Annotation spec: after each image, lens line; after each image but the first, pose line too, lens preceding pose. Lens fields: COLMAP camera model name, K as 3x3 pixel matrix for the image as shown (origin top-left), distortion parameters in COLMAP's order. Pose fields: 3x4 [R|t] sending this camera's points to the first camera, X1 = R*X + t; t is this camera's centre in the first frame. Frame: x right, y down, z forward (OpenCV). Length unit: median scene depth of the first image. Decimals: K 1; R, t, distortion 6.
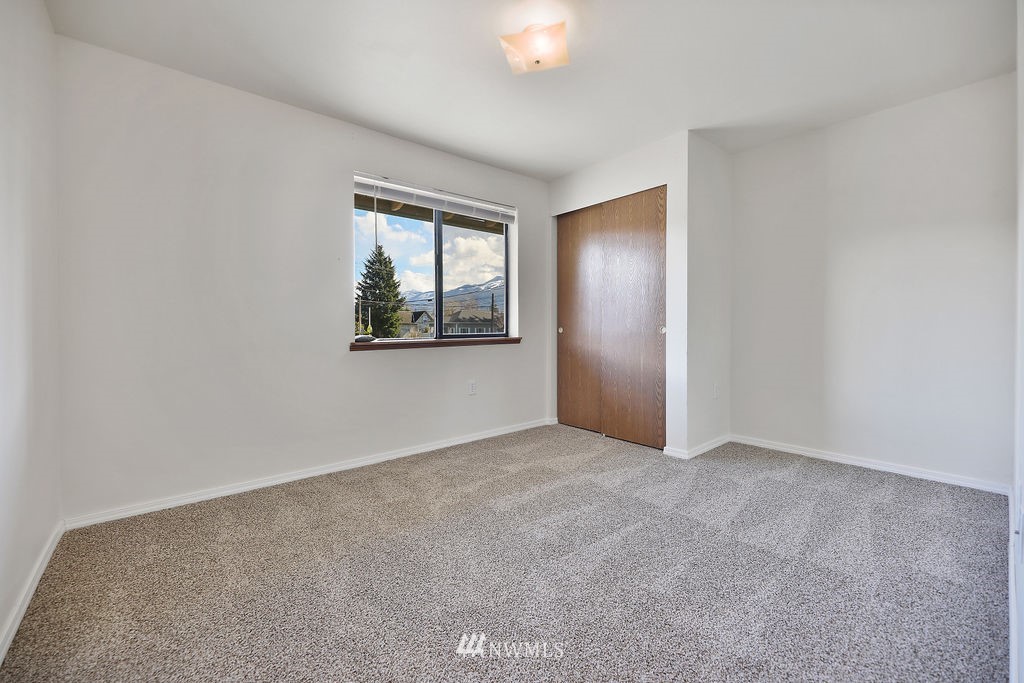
lens RADIAL K [[420.4, 0, 508.9], [0, 420.4, 338.2], [0, 0, 1]] dist [0.000861, -0.004240]
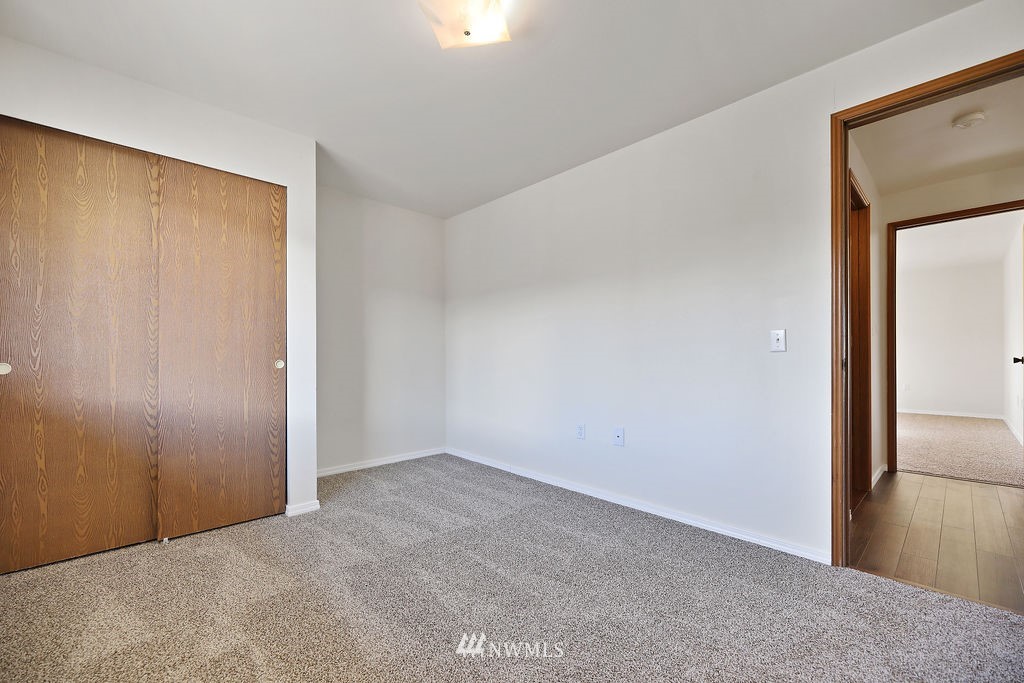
lens RADIAL K [[417.8, 0, 512.4], [0, 417.8, 360.5], [0, 0, 1]] dist [0.000388, -0.000053]
pose [[-0.062798, -0.005171, 0.998013, -0.486311], [0.032292, 0.999452, 0.007210, -0.018804], [-0.997504, 0.032680, -0.062596, 0.642124]]
